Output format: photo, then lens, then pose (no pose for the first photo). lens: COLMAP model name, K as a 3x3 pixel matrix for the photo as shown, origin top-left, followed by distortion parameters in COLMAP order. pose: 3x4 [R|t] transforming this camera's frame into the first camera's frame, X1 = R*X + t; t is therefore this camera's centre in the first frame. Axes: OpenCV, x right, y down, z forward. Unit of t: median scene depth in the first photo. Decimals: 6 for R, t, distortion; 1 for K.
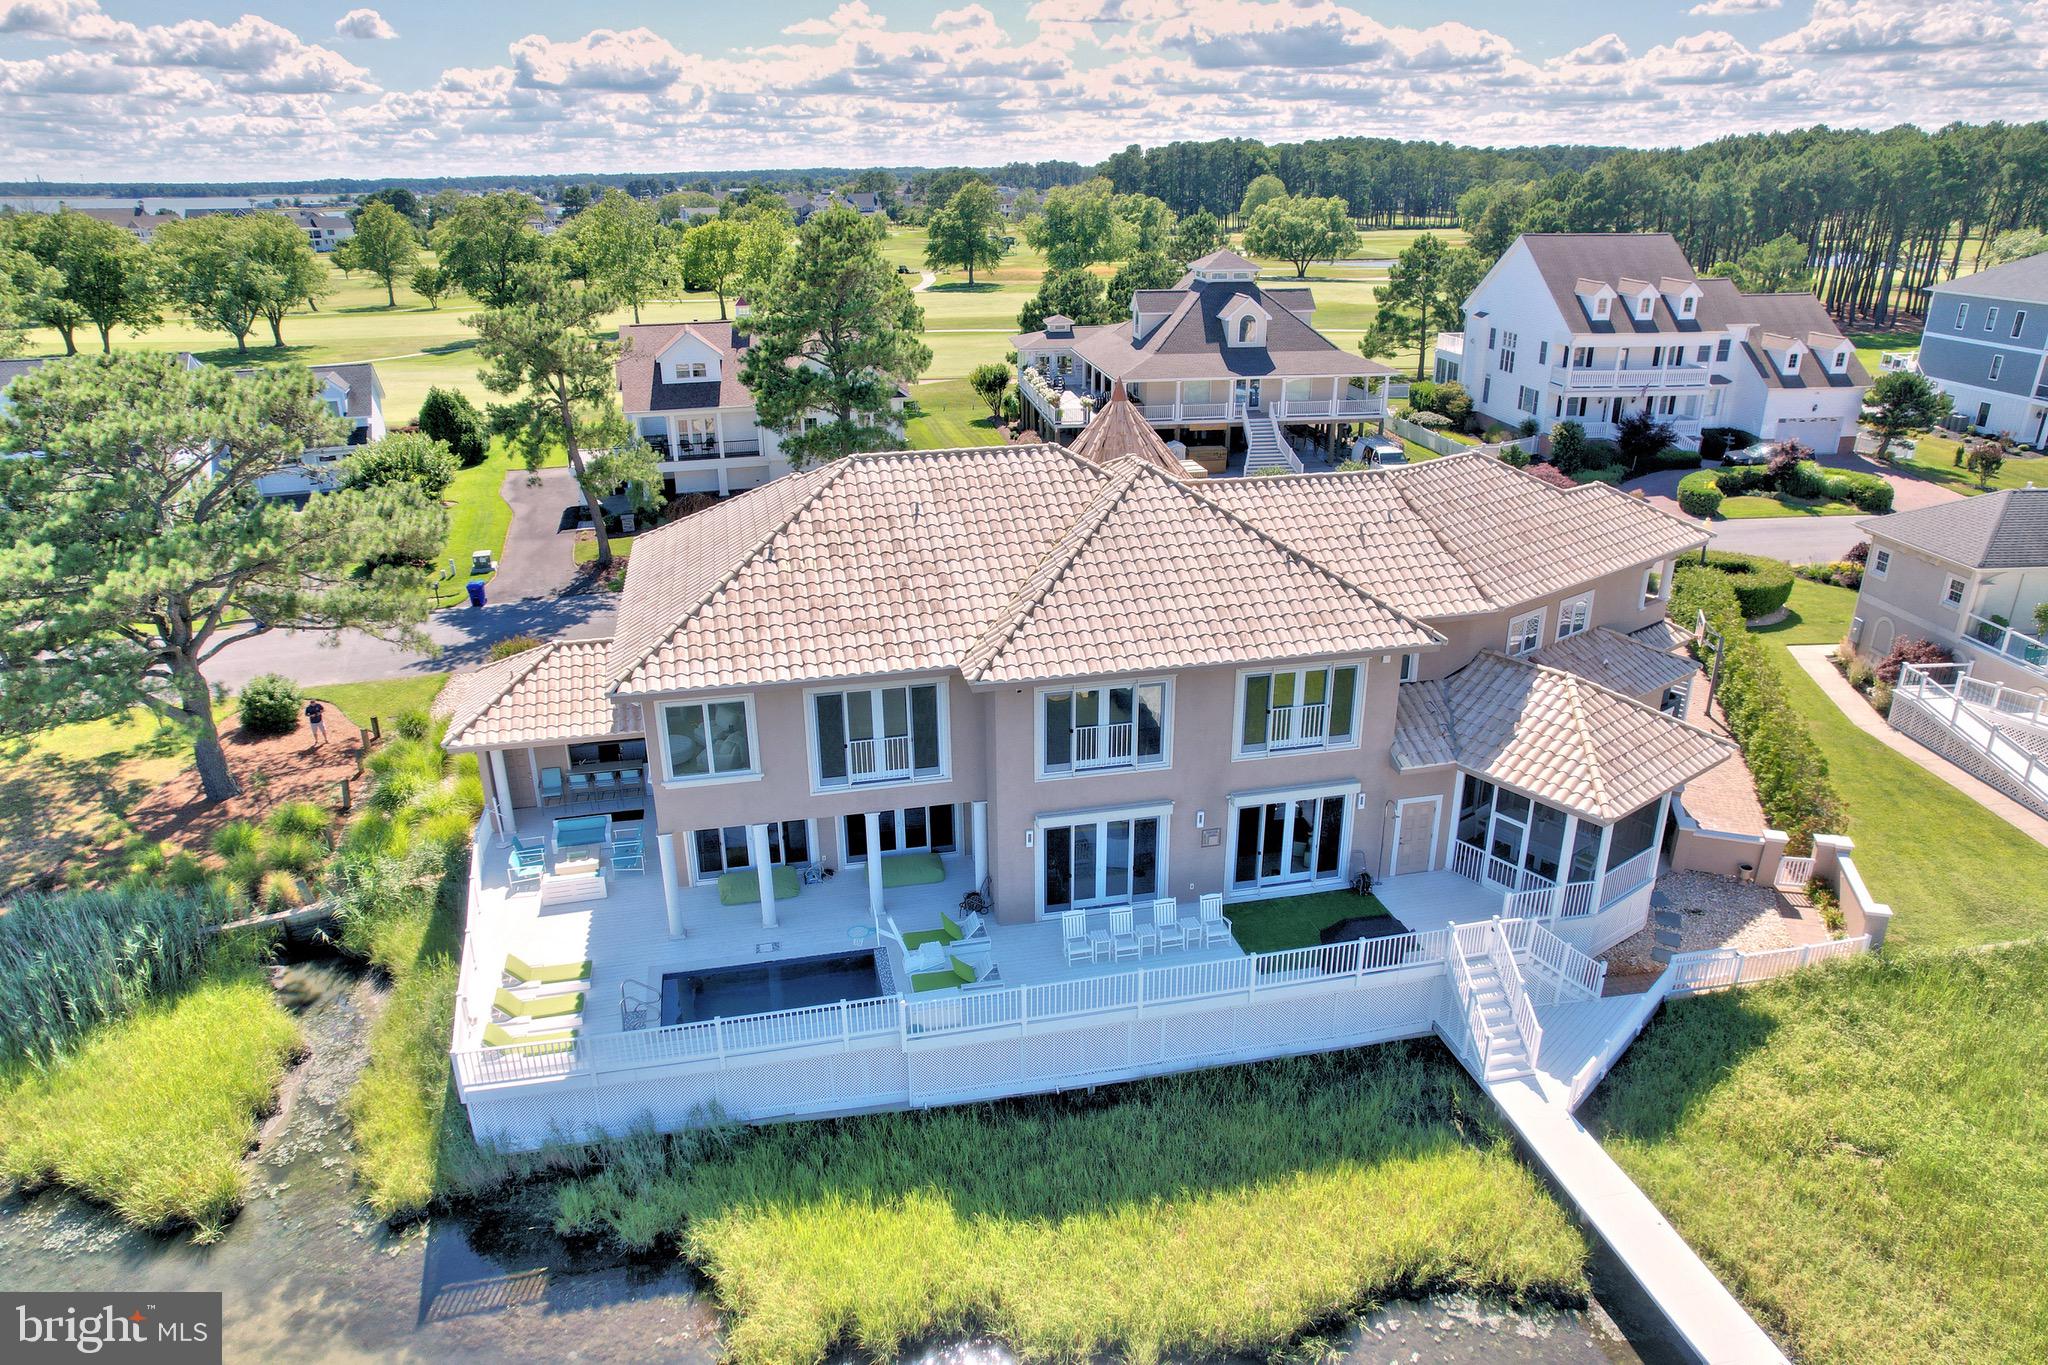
lens RADIAL K [[1311.3, 0, 1016.3], [0, 1311.3, 683.4], [0, 0, 1]] dist [-0.073023, 0.070037]
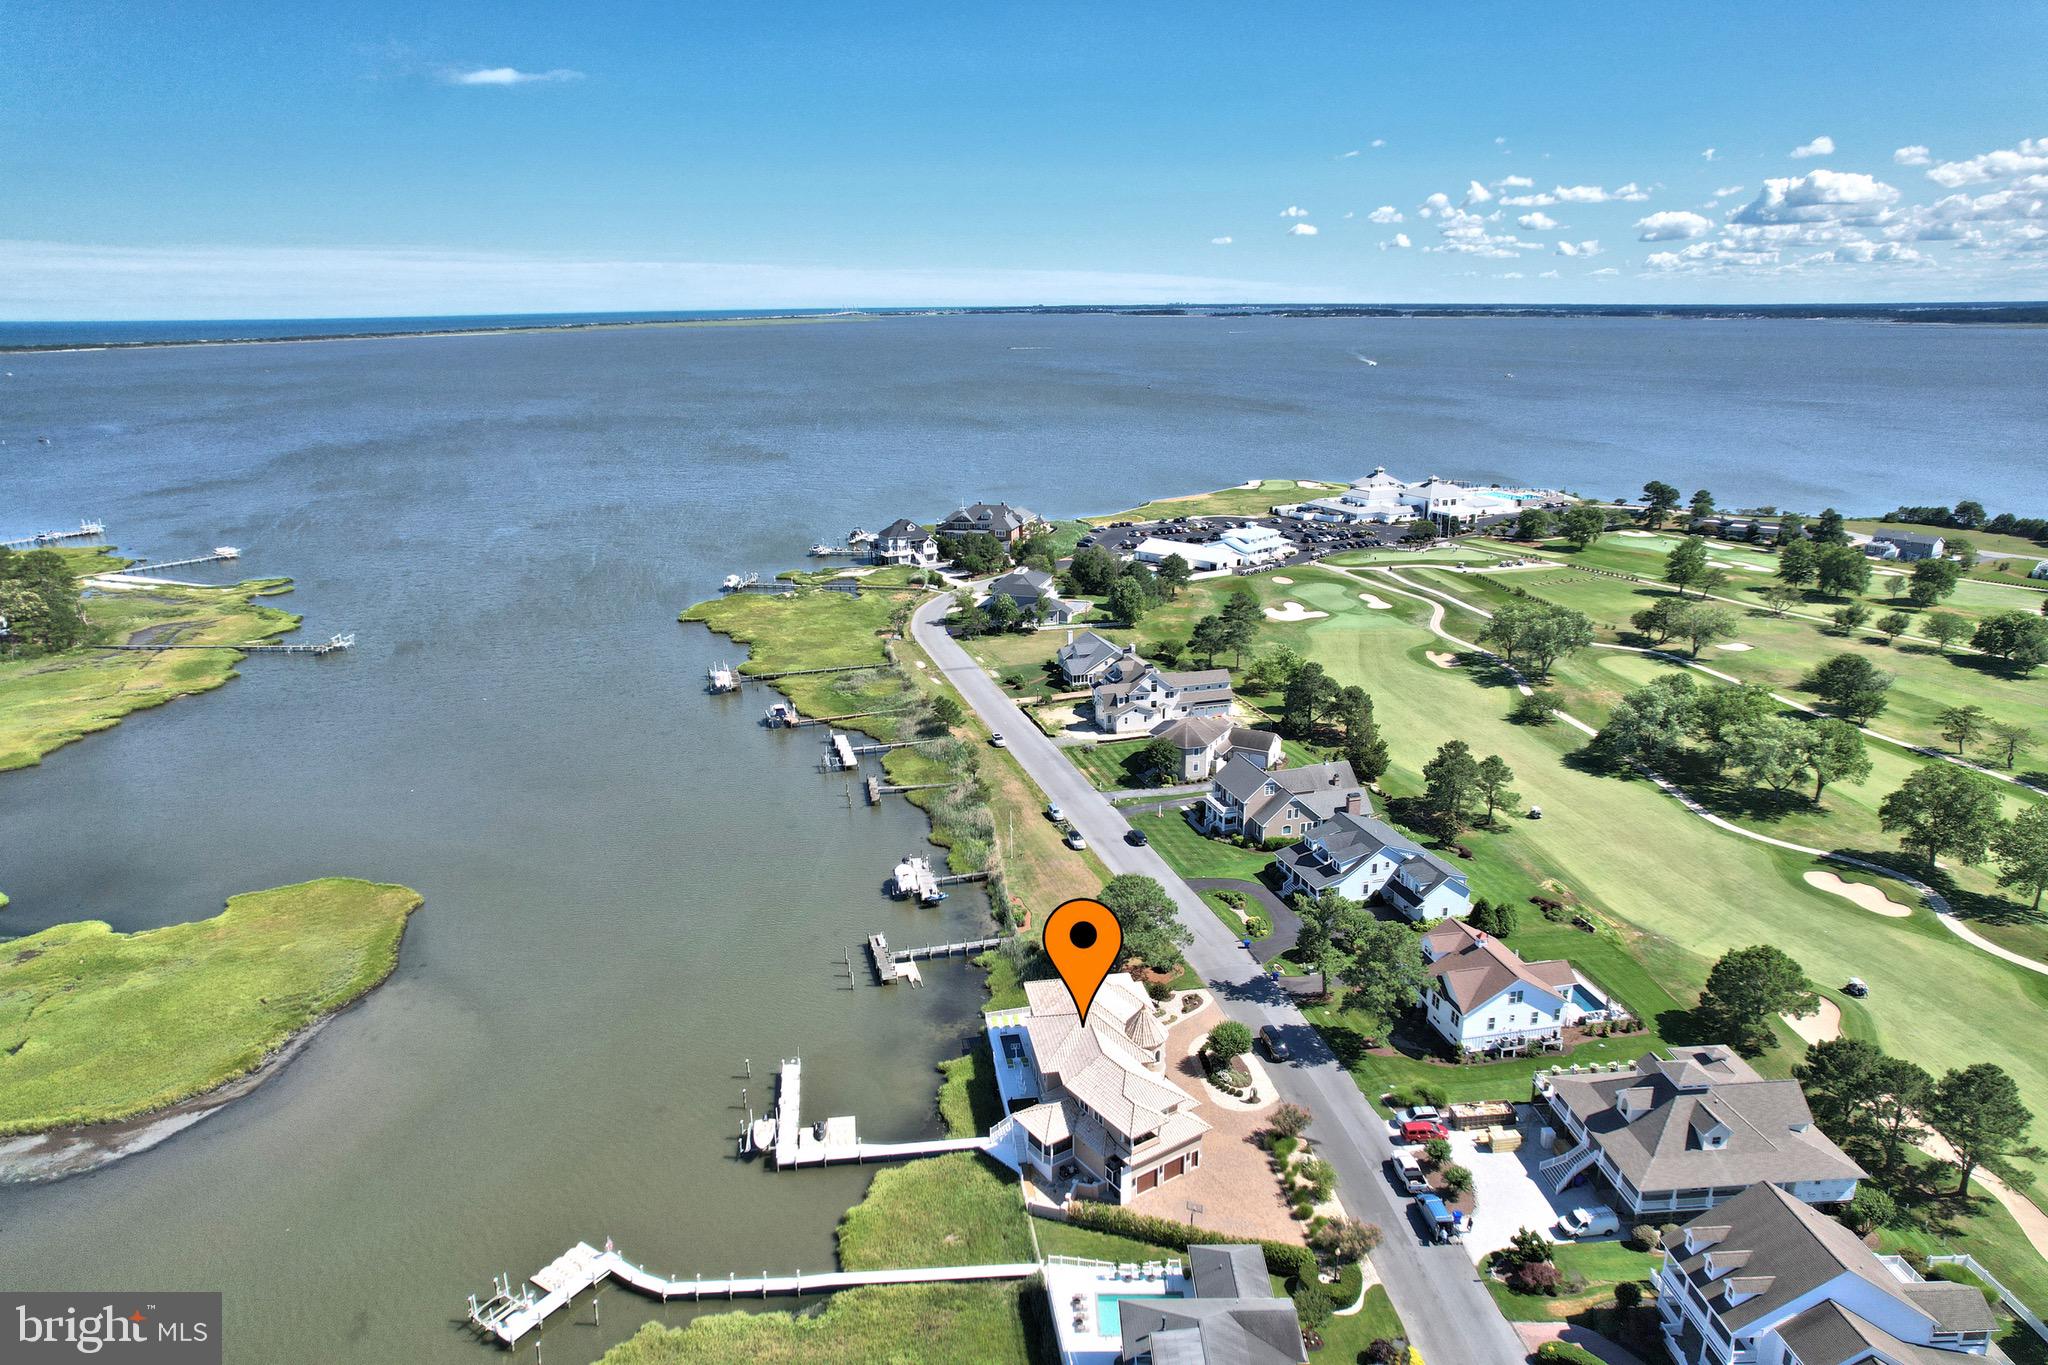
lens RADIAL K [[1311.3, 0, 1015.0], [0, 1311.3, 680.2], [0, 0, 1]] dist [-0.073023, 0.070037]
pose [[-0.056855, 0.292768, -0.954492, 3.633312], [-0.356422, 0.887088, 0.293324, -2.164410], [0.932594, 0.356879, 0.053913, 0.159987]]
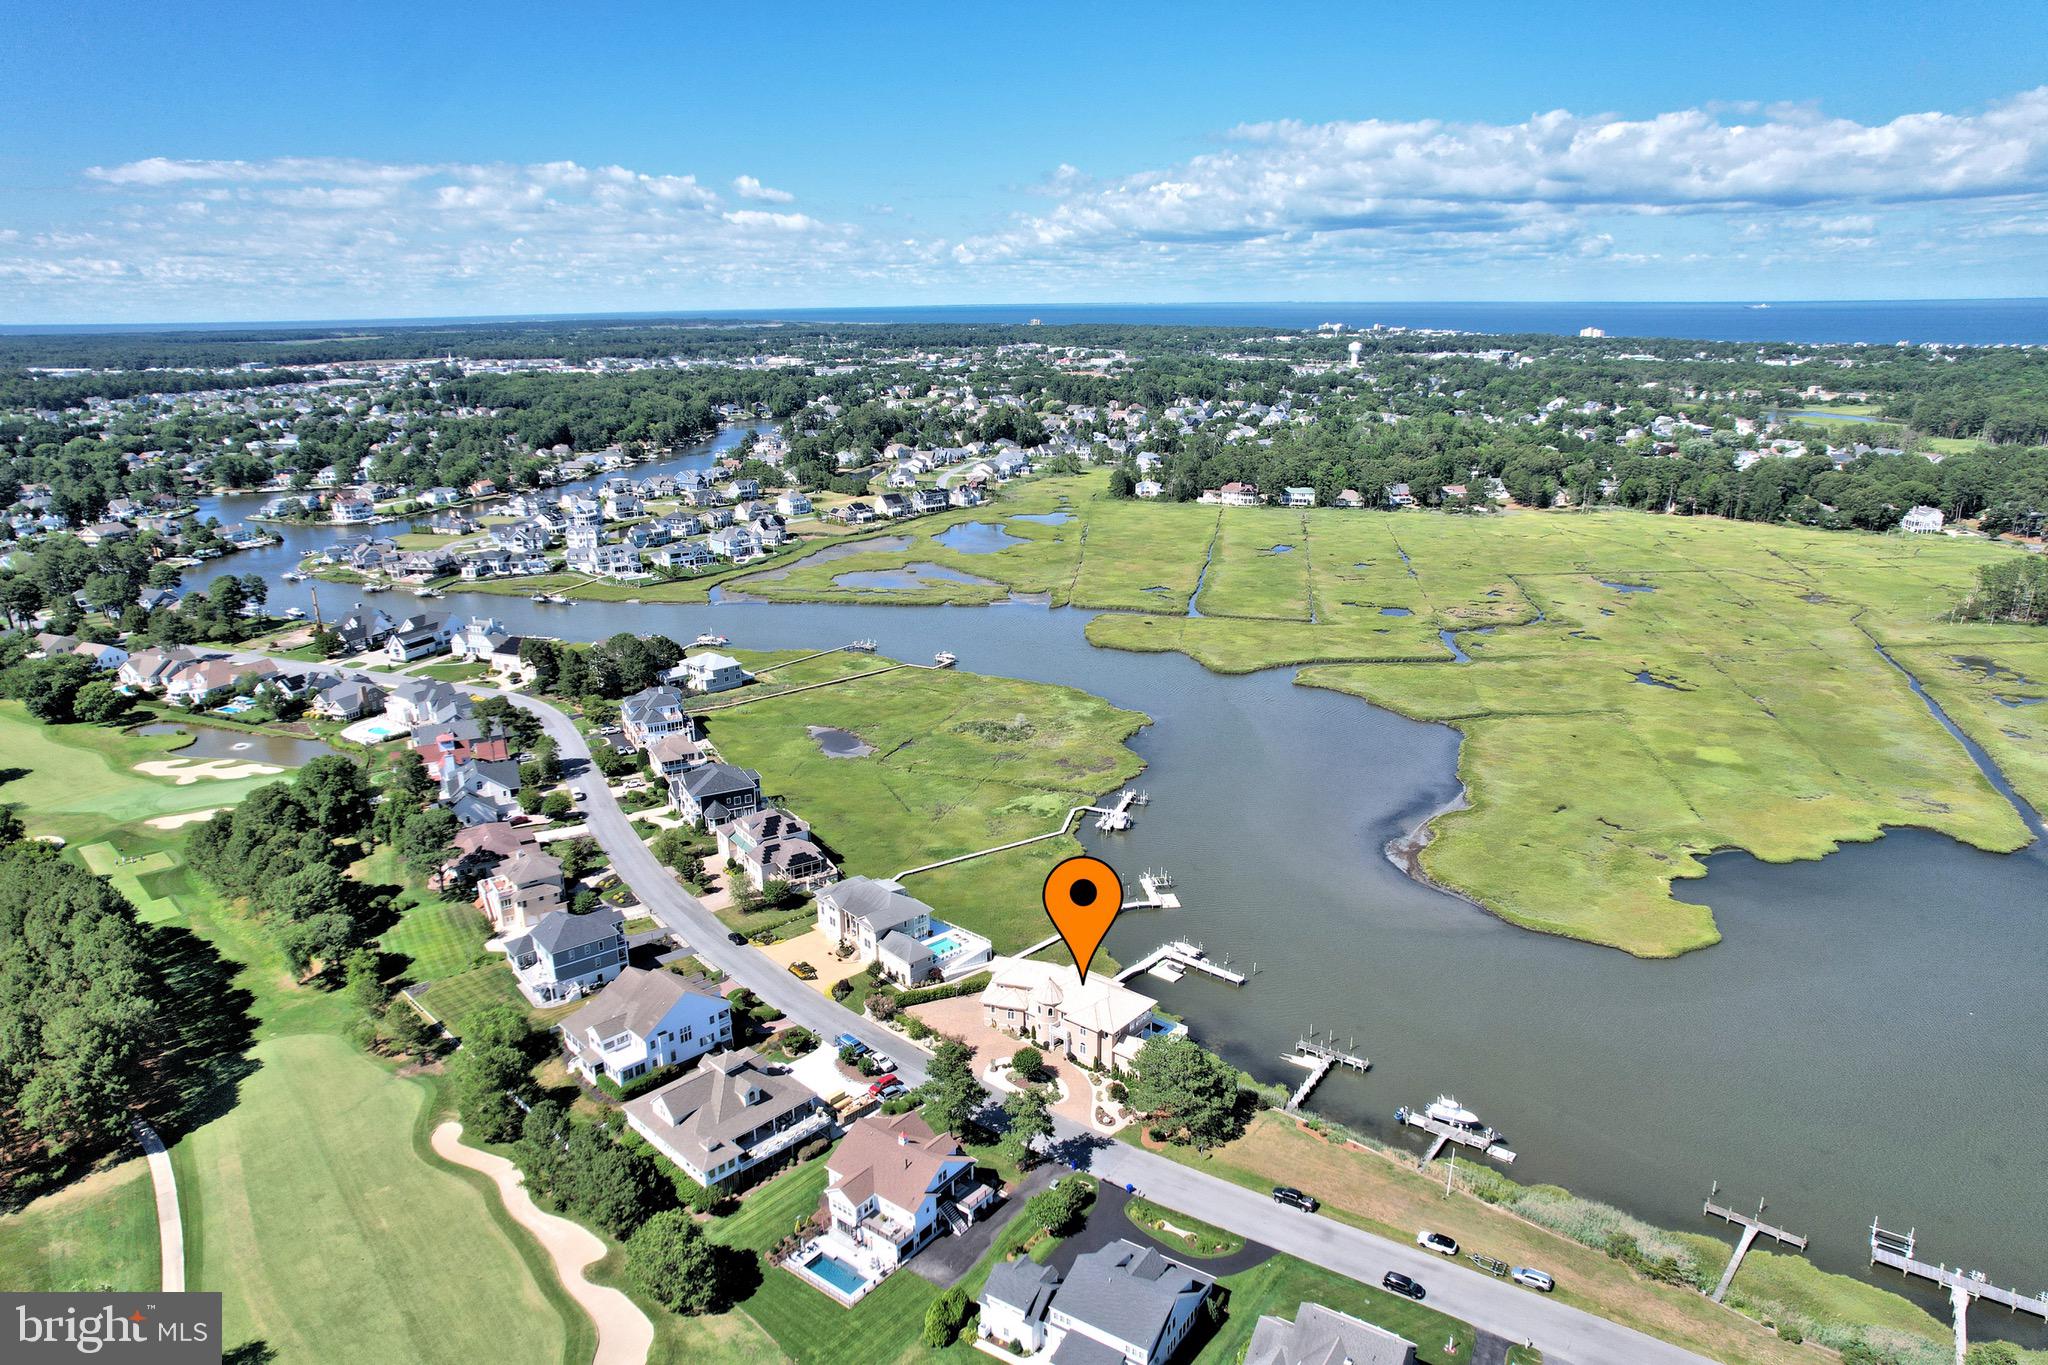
lens RADIAL K [[1311.3, 0, 1015.5], [0, 1311.3, 666.6], [0, 0, 1]] dist [-0.073023, 0.070037]
pose [[-0.612781, -0.198096, 0.765021, -4.243179], [0.306878, 0.832447, 0.461365, -4.368021], [-0.728234, 0.517484, -0.449316, 3.229109]]
